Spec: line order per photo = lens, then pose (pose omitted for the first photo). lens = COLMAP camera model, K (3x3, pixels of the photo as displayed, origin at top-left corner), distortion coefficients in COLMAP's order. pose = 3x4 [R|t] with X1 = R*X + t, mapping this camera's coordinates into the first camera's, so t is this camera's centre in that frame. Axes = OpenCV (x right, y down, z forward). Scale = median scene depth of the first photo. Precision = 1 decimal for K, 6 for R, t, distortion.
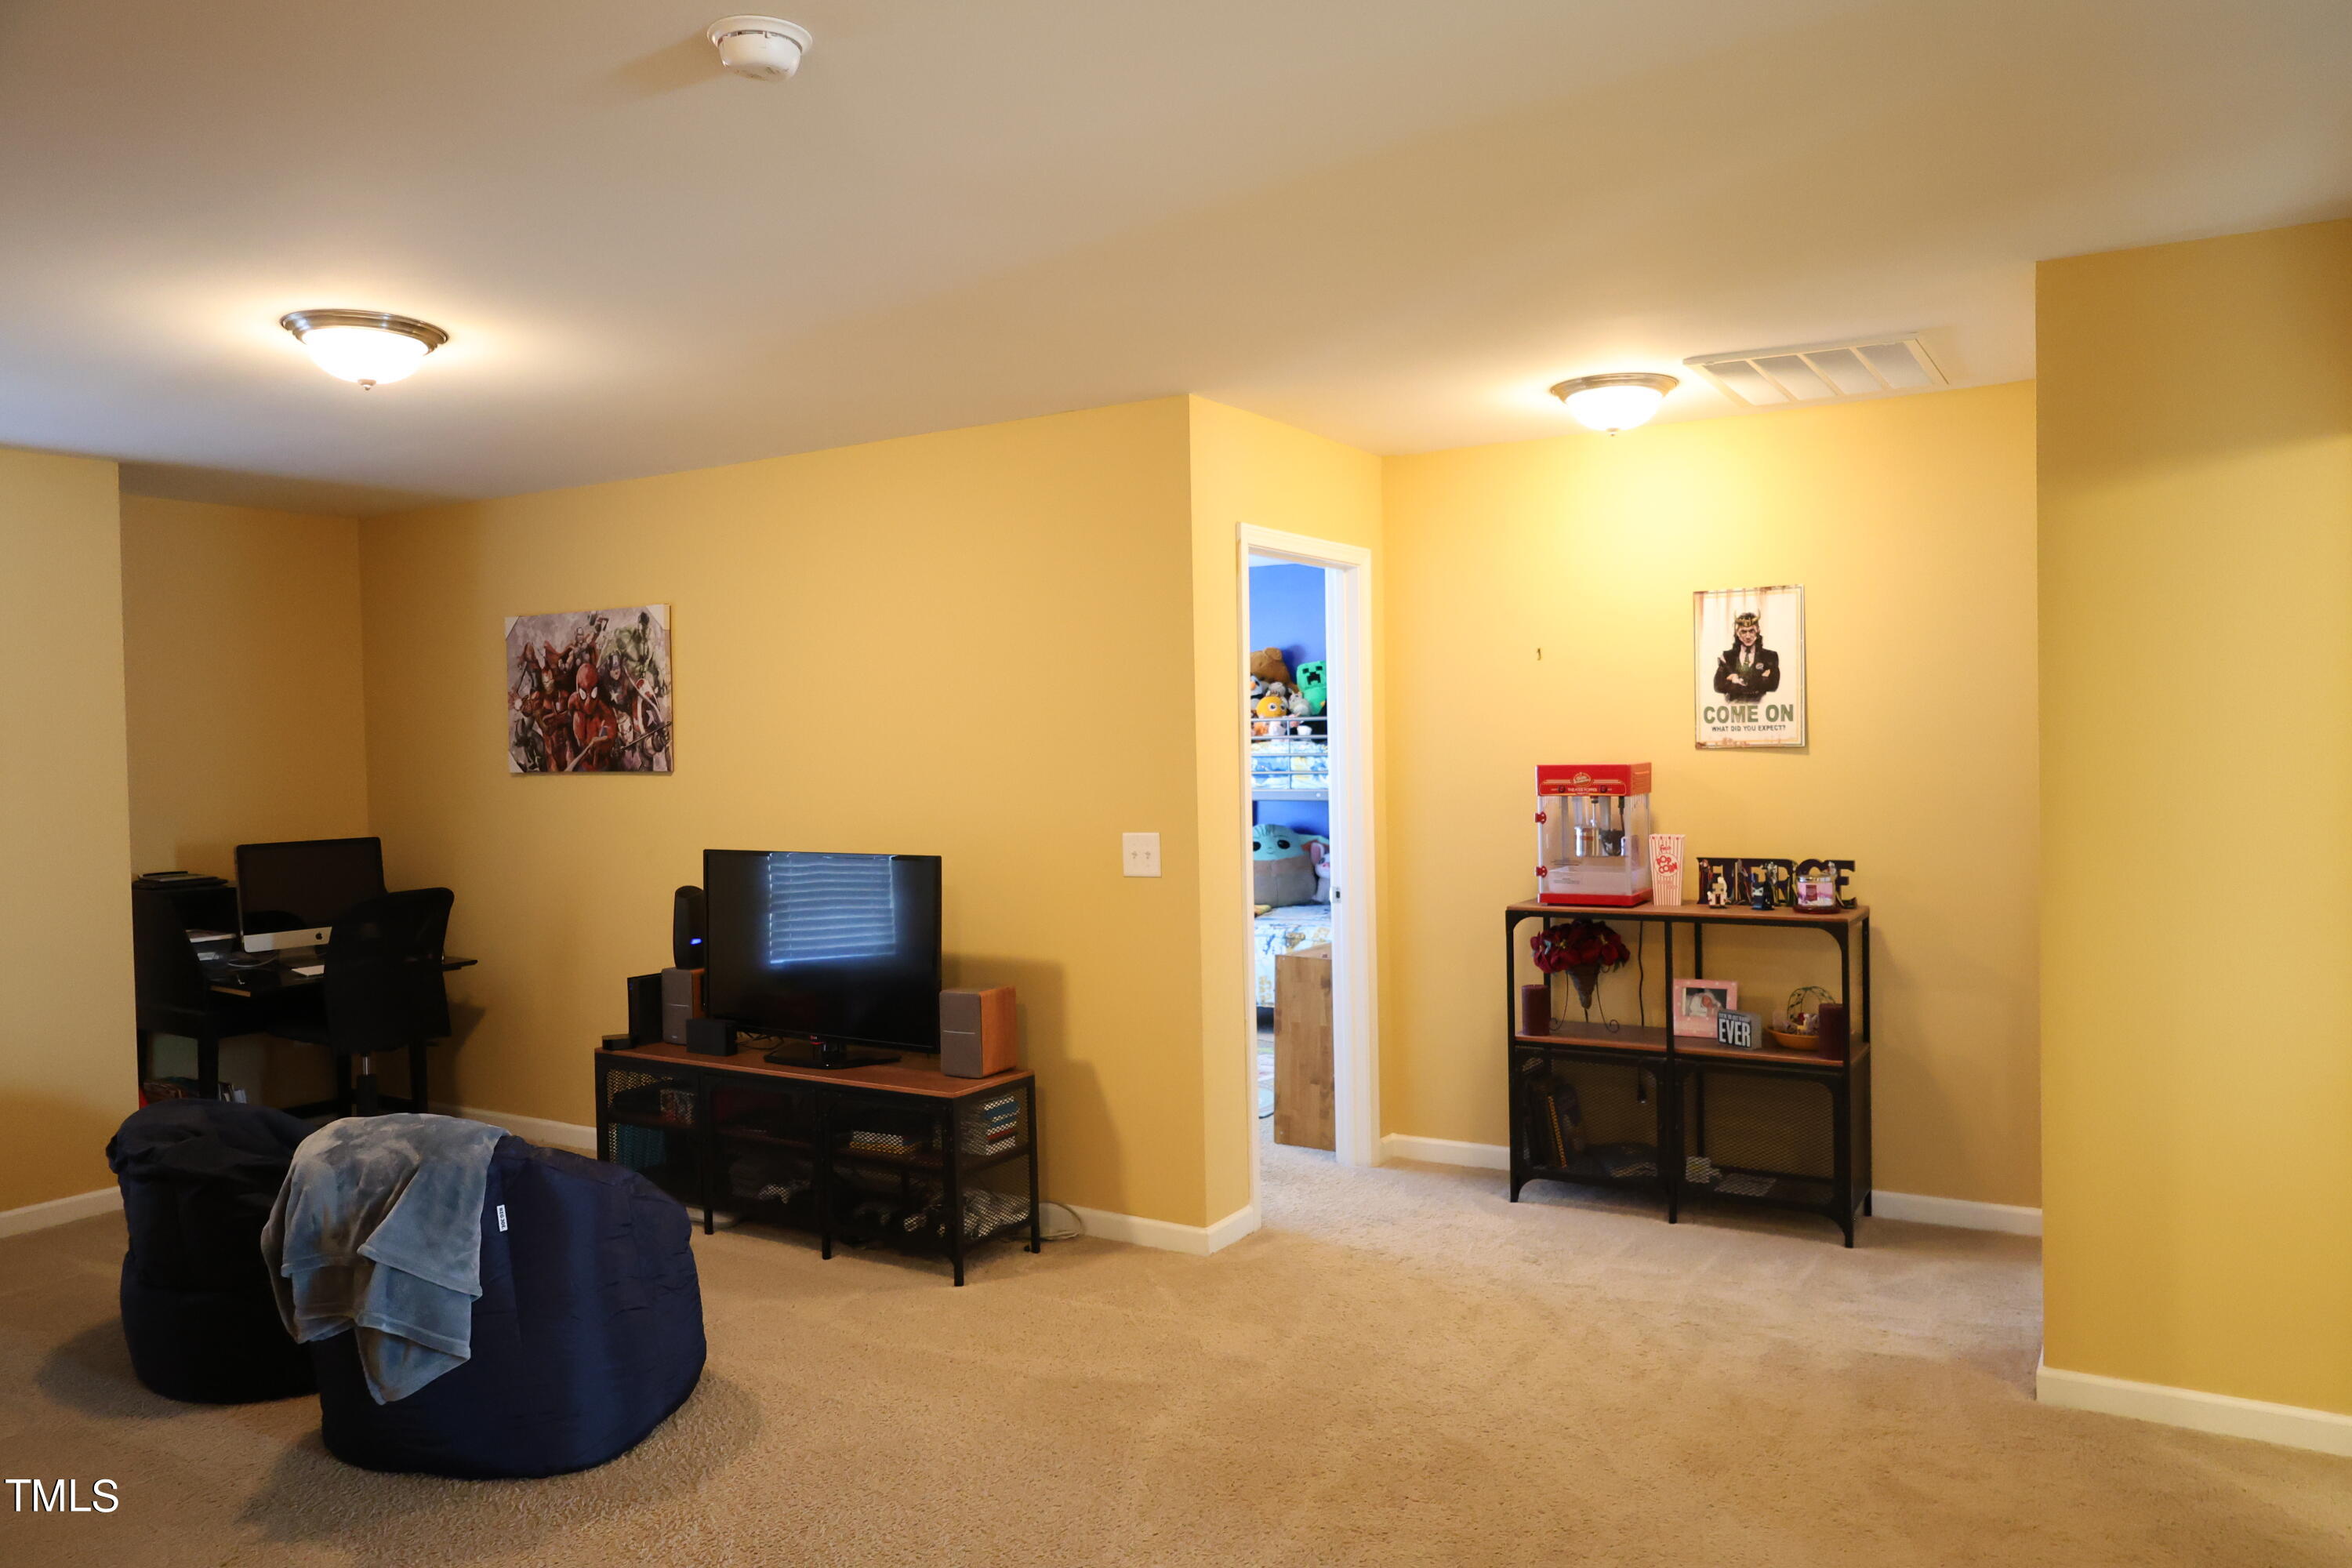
lens RADIAL K [[1651.0, 0, 1179.2], [0, 1651.0, 773.9], [0, 0, 1]] dist [-0.004523, 0.005657]
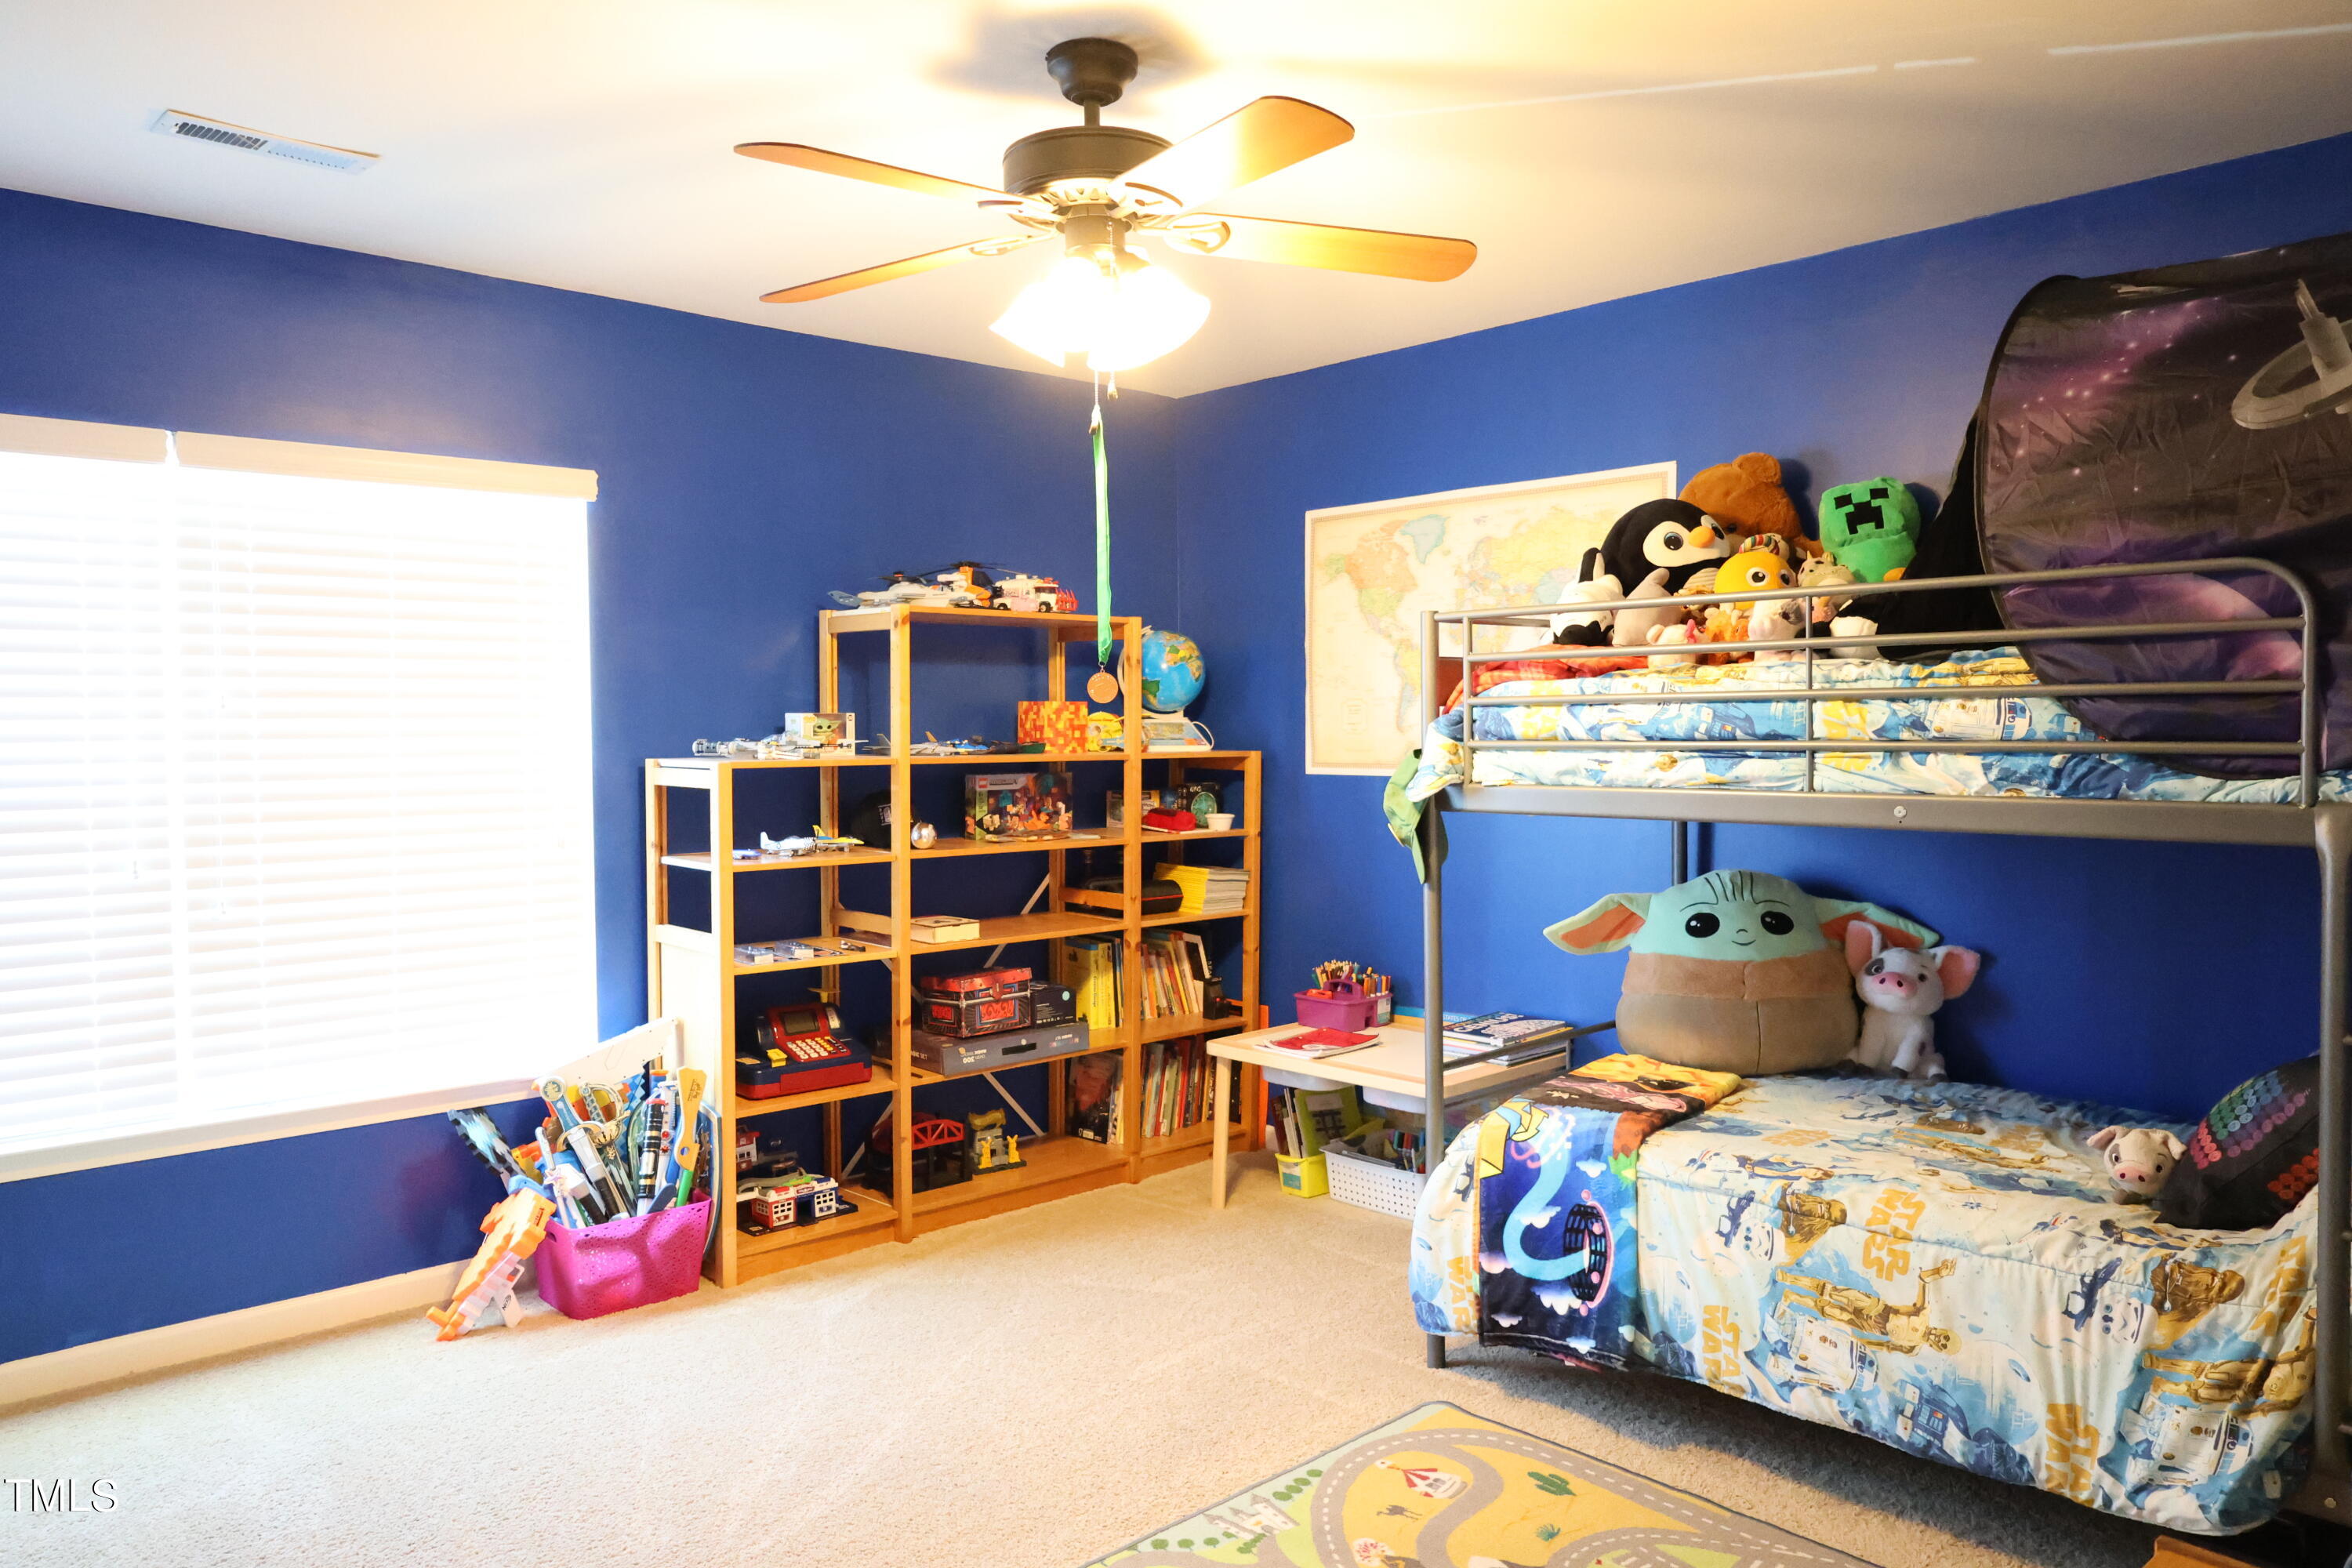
lens RADIAL K [[1651.0, 0, 1179.2], [0, 1651.0, 773.9], [0, 0, 1]] dist [-0.004523, 0.005657]
pose [[0.963730, 0.017800, -0.266283, 0.024898], [-0.015257, 0.999816, 0.011618, 0.002469], [0.266441, -0.007134, 0.963825, 0.491665]]
